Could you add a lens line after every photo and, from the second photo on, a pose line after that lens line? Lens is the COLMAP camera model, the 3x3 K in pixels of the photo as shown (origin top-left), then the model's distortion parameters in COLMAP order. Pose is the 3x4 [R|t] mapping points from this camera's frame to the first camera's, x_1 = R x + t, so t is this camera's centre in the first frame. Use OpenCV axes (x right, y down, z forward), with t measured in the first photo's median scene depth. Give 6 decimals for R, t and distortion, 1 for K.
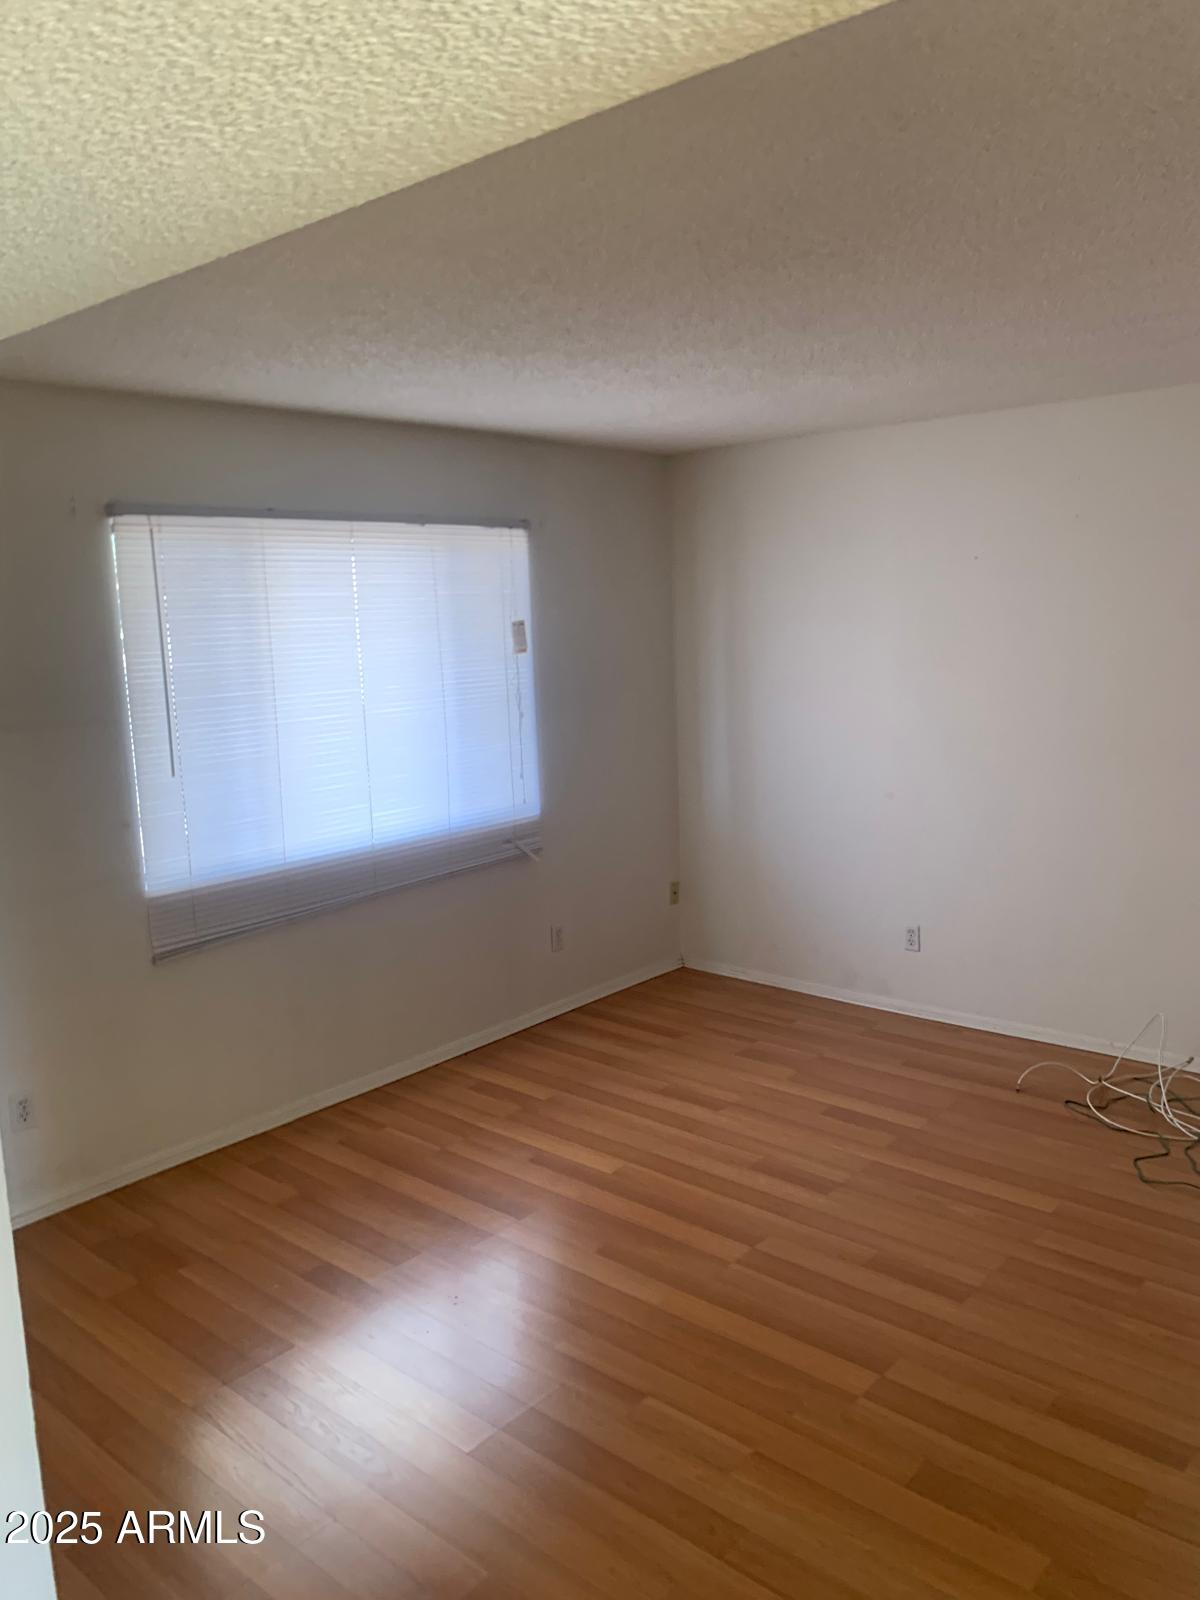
lens RADIAL K [[1240.1, 0, 604.3], [0, 1240.1, 812.7], [0, 0, 1]] dist [0.038462, -0.019870]
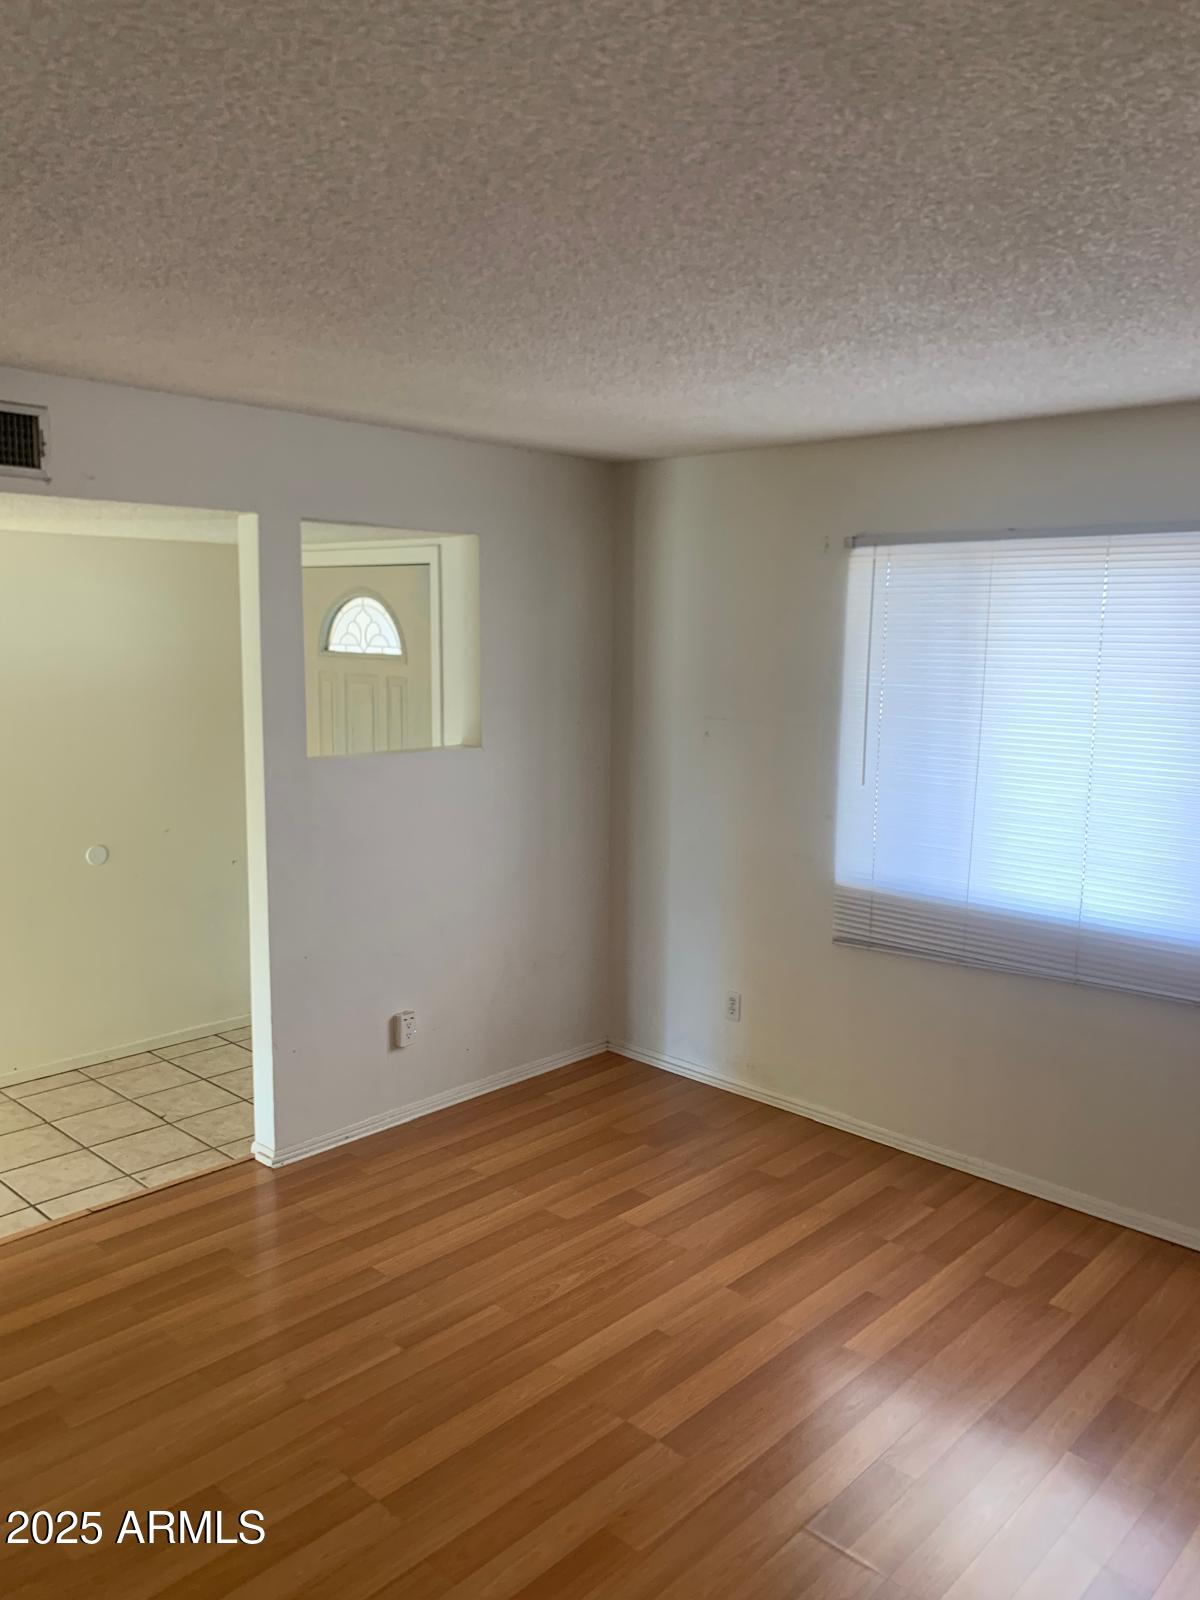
lens RADIAL K [[1240.1, 0, 606.4], [0, 1240.1, 821.5], [0, 0, 1]] dist [0.038462, -0.019870]
pose [[-0.034510, 0.189306, -0.981311, 0.717133], [-0.183961, 0.963916, 0.192420, -0.160831], [0.982328, 0.187163, 0.001560, 0.758896]]
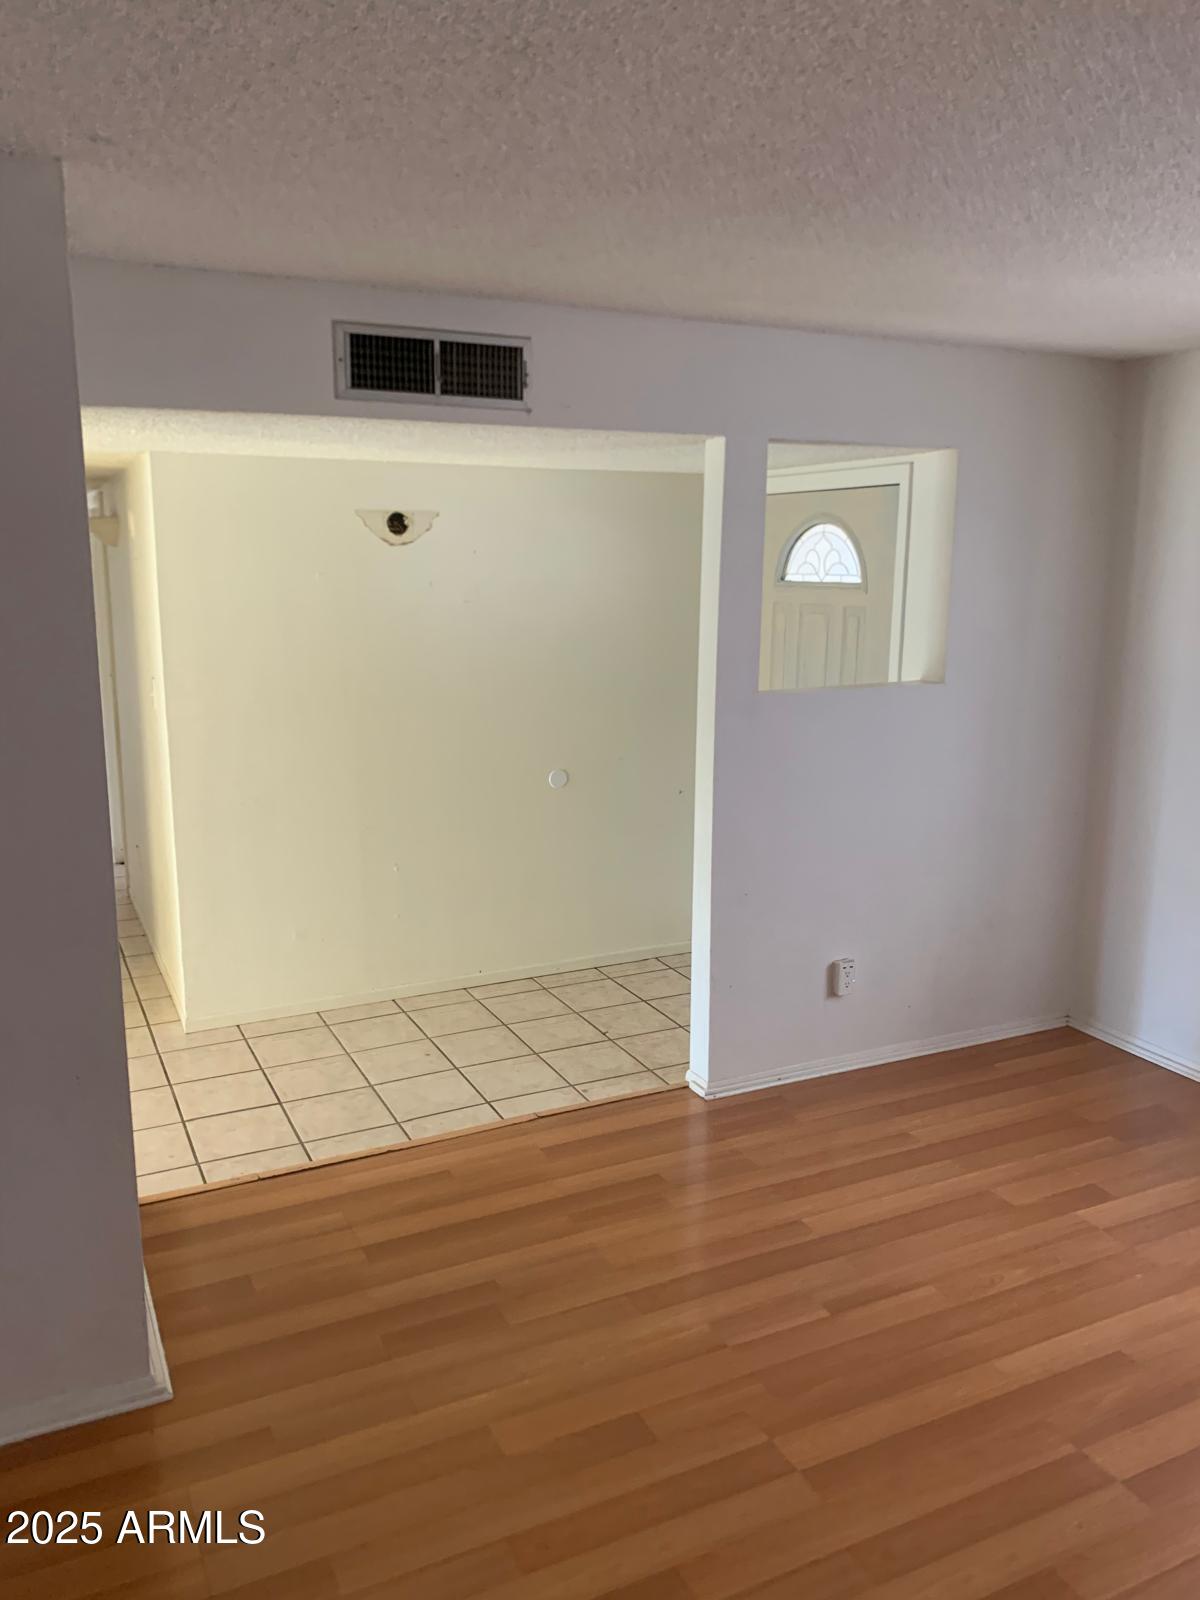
lens RADIAL K [[1240.1, 0, 596.1], [0, 1240.1, 802.1], [0, 0, 1]] dist [0.038462, -0.019870]
pose [[-0.386297, 0.212159, -0.897643, 0.676067], [-0.148812, 0.946103, 0.287653, -0.151891], [0.910291, 0.244700, -0.333905, 0.744463]]
